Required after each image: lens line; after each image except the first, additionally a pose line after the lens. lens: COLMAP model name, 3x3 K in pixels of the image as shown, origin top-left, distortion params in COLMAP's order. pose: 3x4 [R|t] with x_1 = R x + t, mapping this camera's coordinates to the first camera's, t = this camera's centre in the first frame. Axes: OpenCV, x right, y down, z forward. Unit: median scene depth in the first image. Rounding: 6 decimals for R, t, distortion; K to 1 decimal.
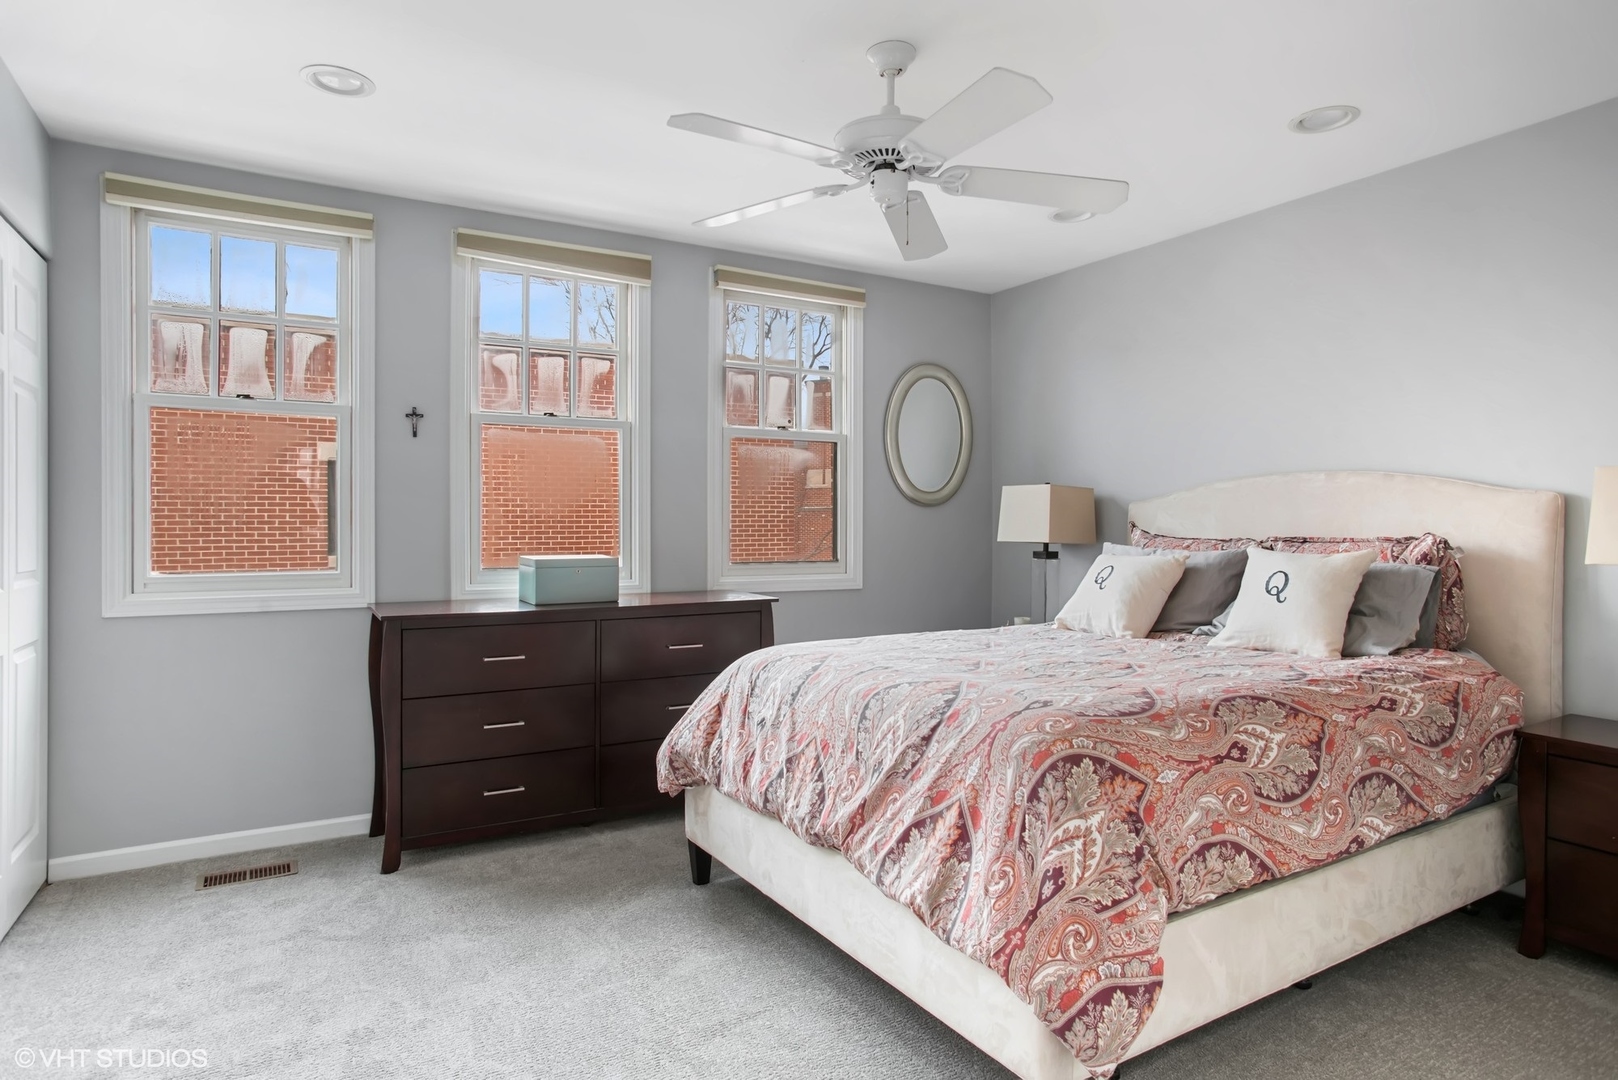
lens RADIAL K [[910.6, 0, 815.1], [0, 910.6, 522.6], [0, 0, 1]] dist [-0.006702, -0.001070]
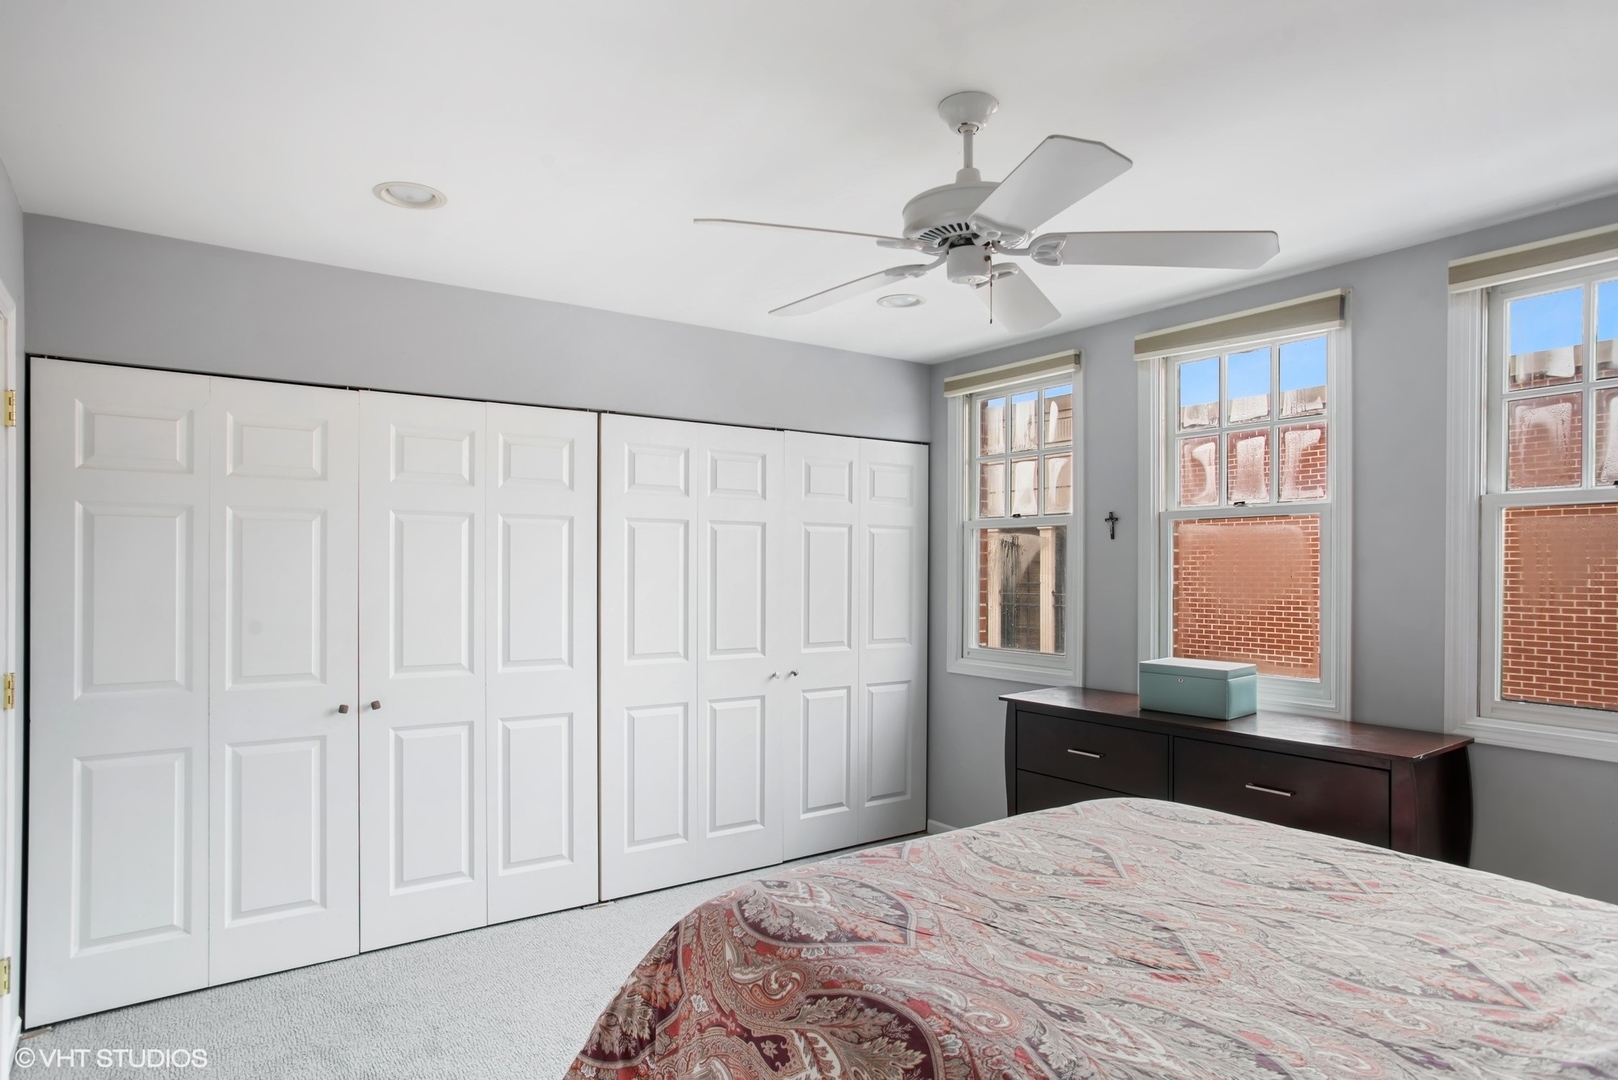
lens RADIAL K [[957.4, 0, 813.6], [0, 957.4, 561.5], [0, 0, 1]] dist [-0.005070, 0.000063]
pose [[0.061039, 0.001711, -0.998134, 0.685090], [-0.002676, 0.999995, 0.001551, -0.067614], [0.998132, 0.002576, 0.061043, 0.569515]]
